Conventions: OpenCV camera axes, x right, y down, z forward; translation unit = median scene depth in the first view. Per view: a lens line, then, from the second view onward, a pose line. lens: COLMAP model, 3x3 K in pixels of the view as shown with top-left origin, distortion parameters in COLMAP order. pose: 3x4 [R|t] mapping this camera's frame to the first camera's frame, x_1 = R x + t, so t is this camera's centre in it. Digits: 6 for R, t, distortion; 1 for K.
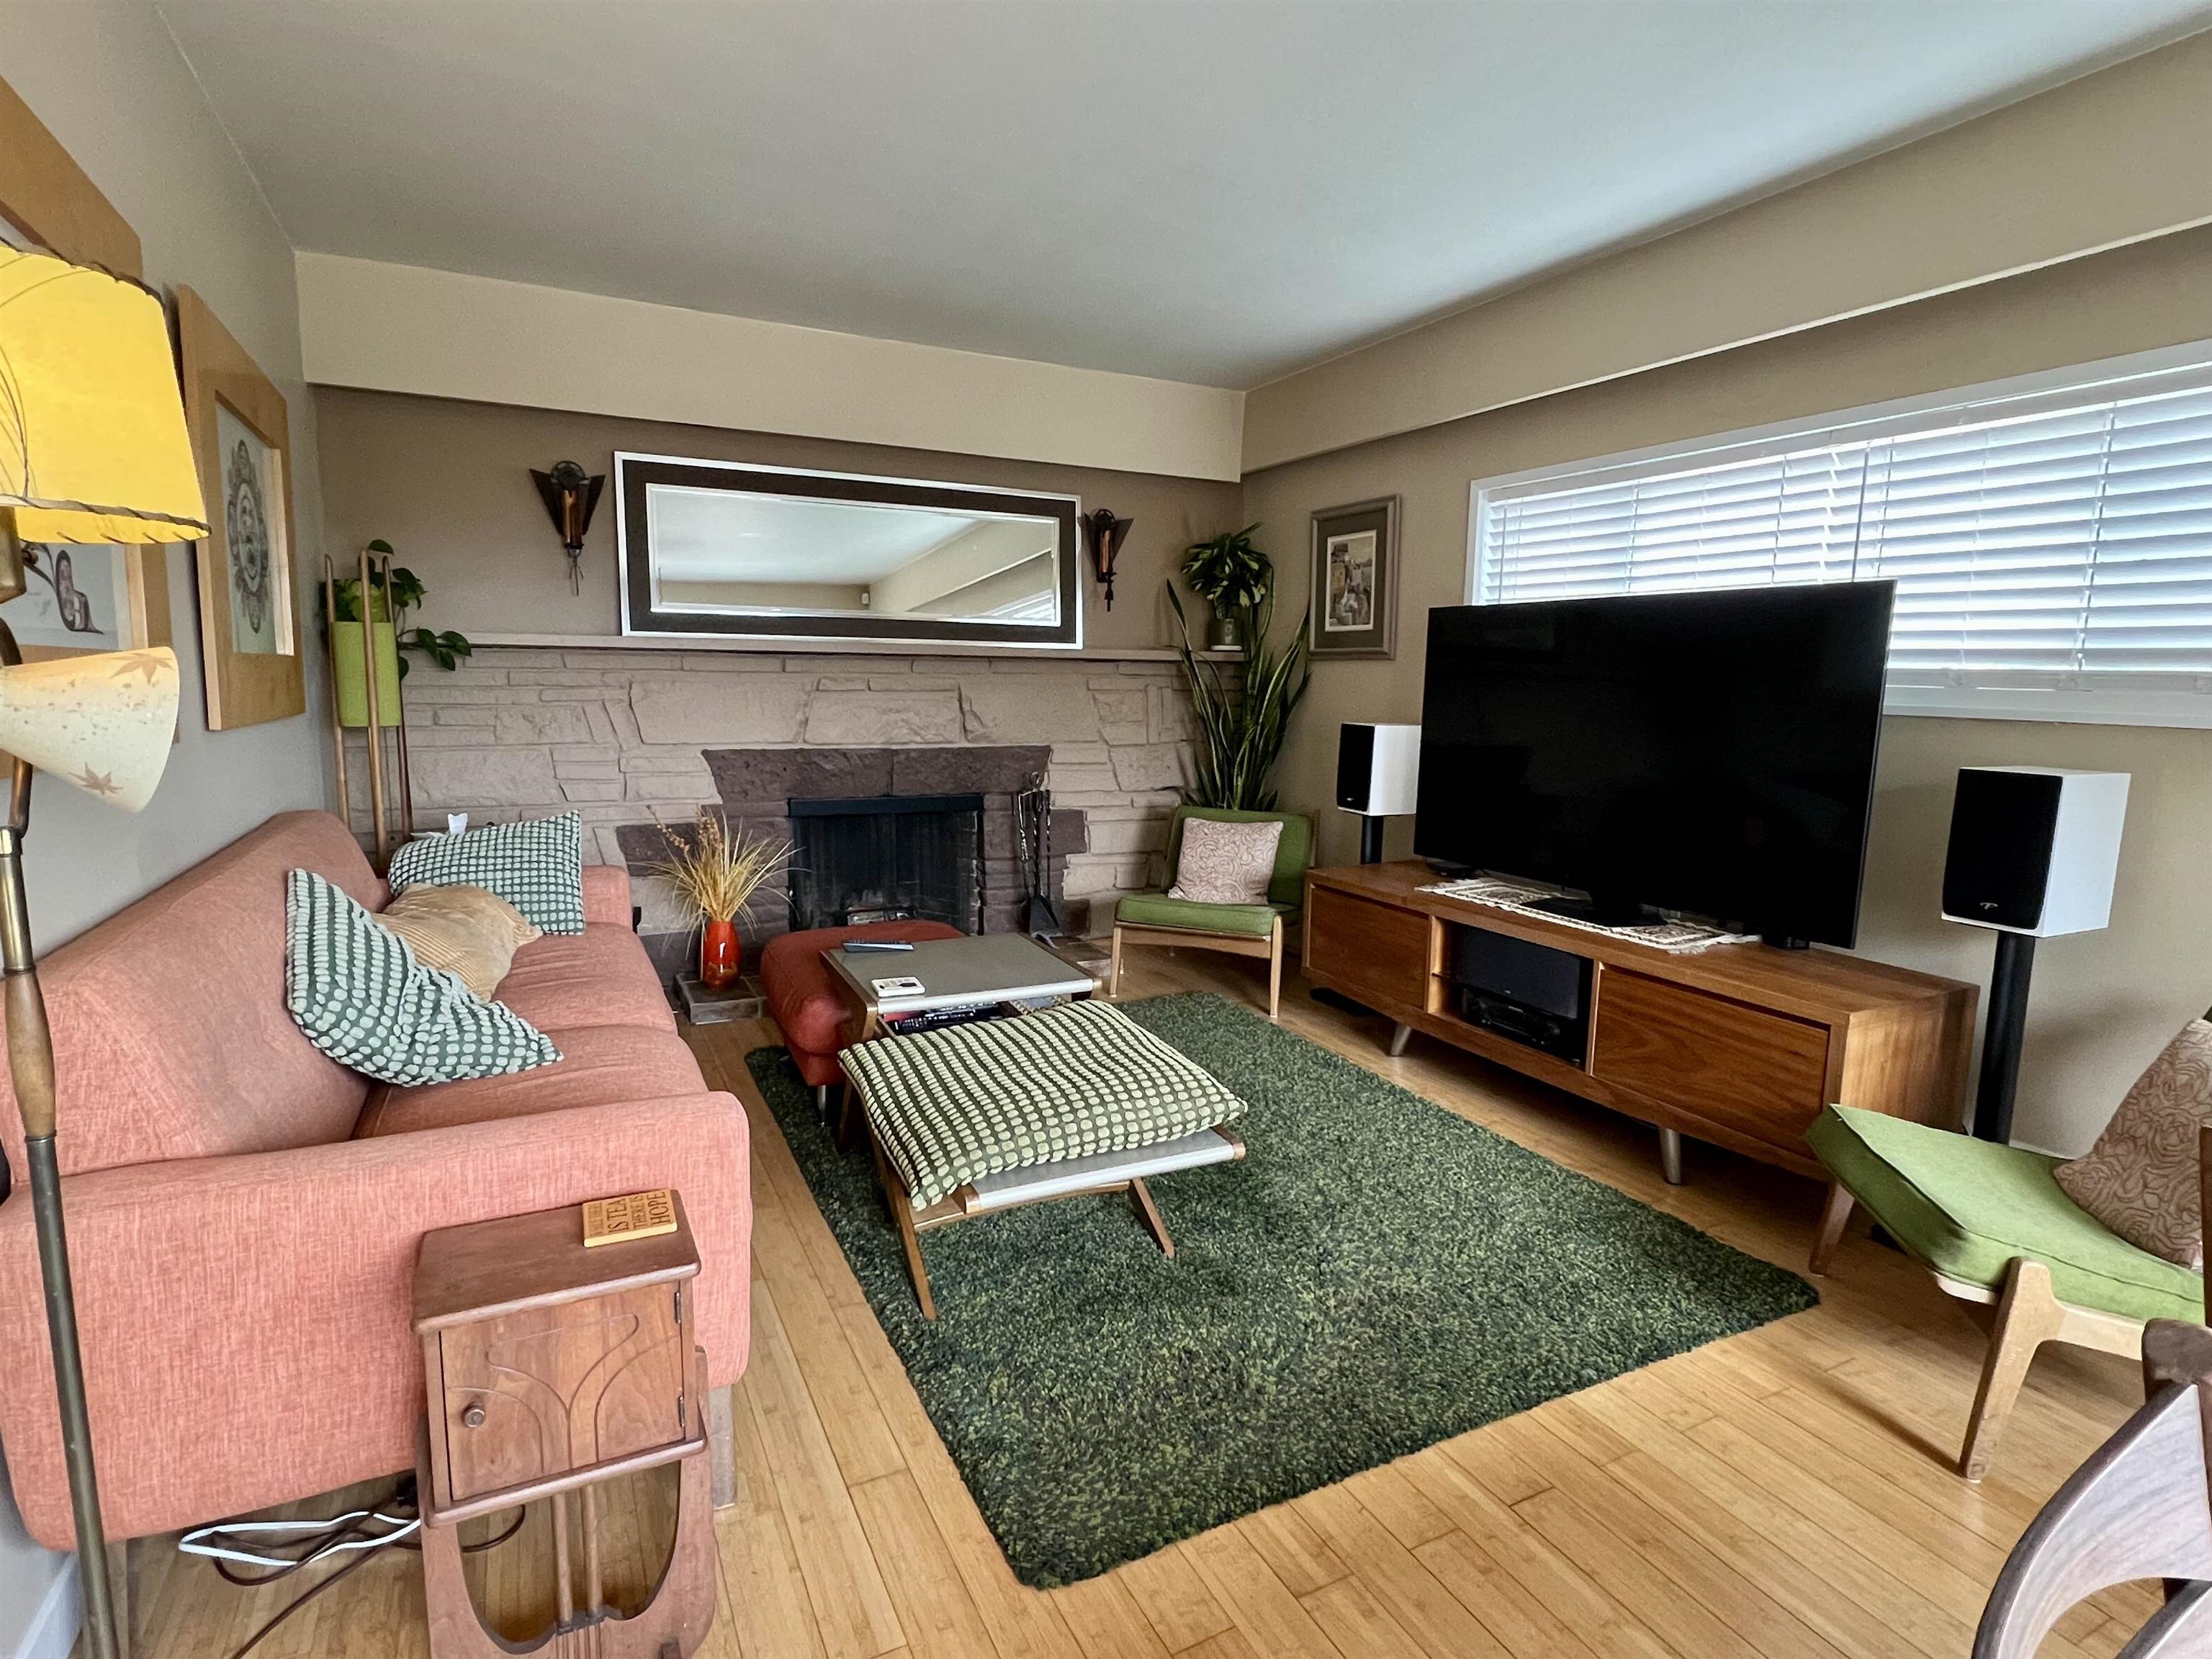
lens RADIAL K [[1103.6, 0, 1104.1], [0, 1103.6, 824.0], [0, 0, 1]] dist [0.000555, -0.000858]
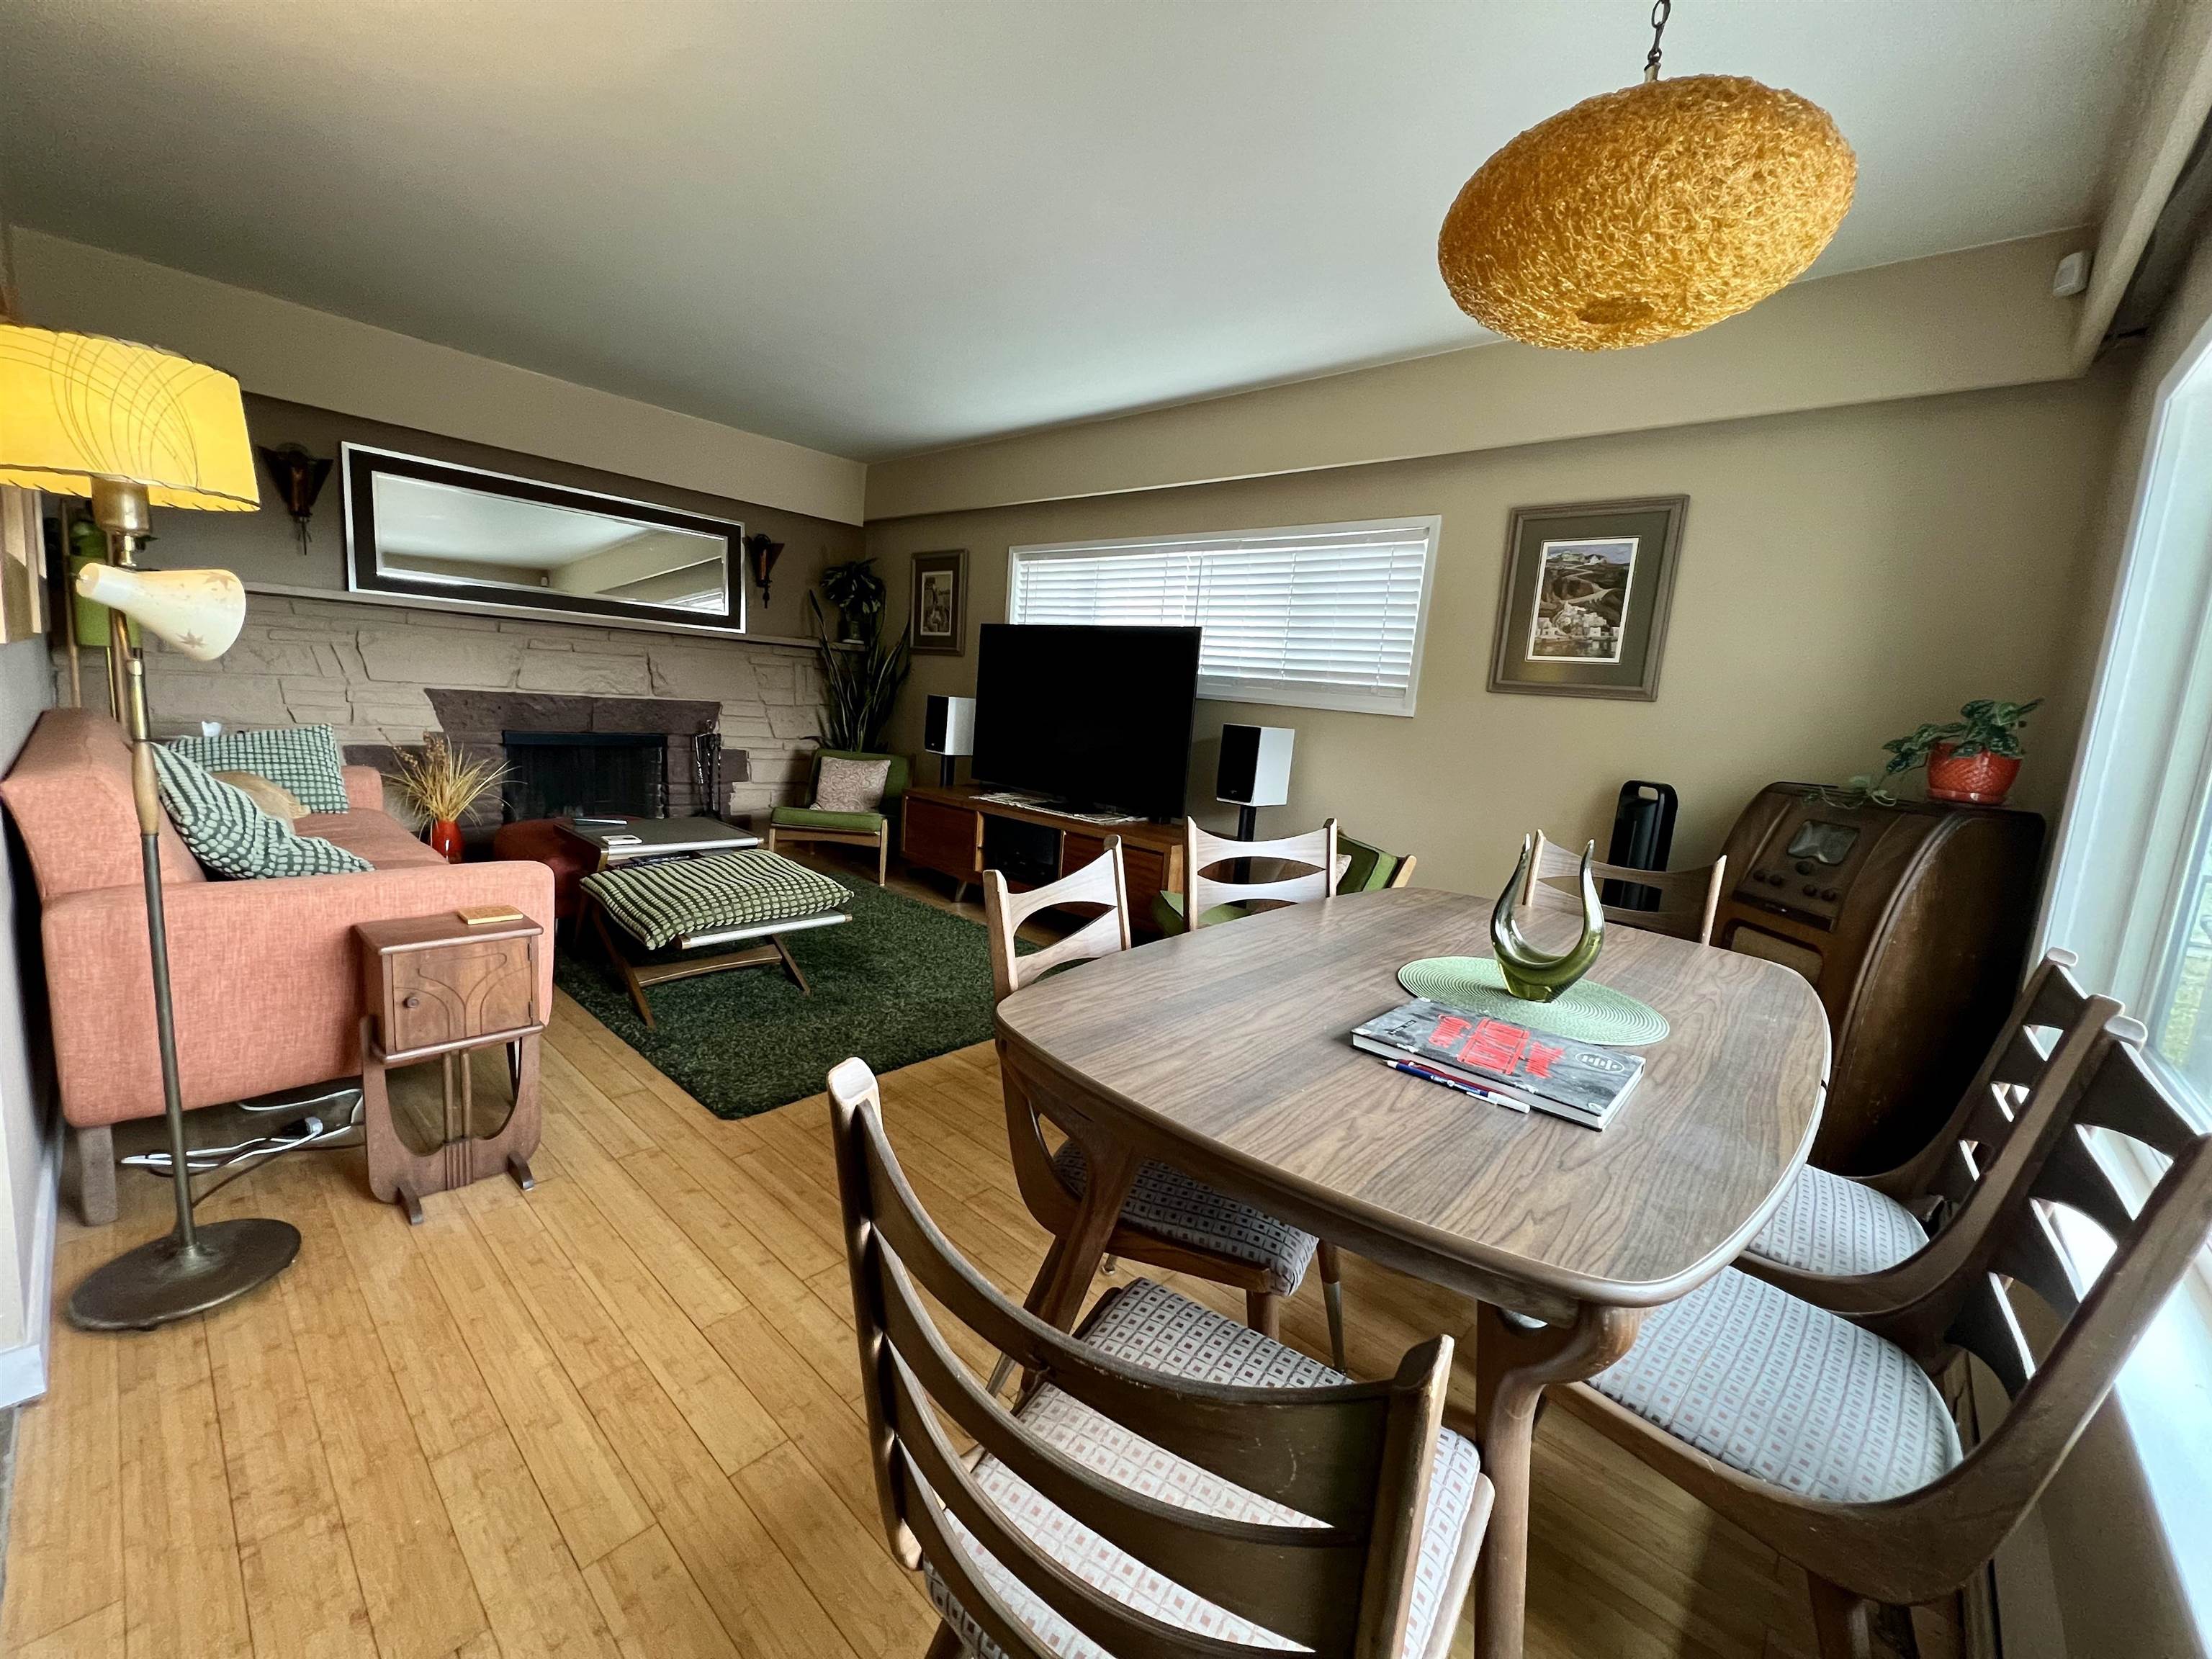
lens RADIAL K [[885.9, 0, 1102.1], [0, 885.9, 828.6], [0, 0, 1]] dist [-0.001277, -0.000245]
pose [[0.931376, 0.001615, 0.364054, -0.010369], [-0.013377, 0.999467, 0.029789, 0.066843], [-0.363812, -0.032615, 0.930901, -0.296665]]
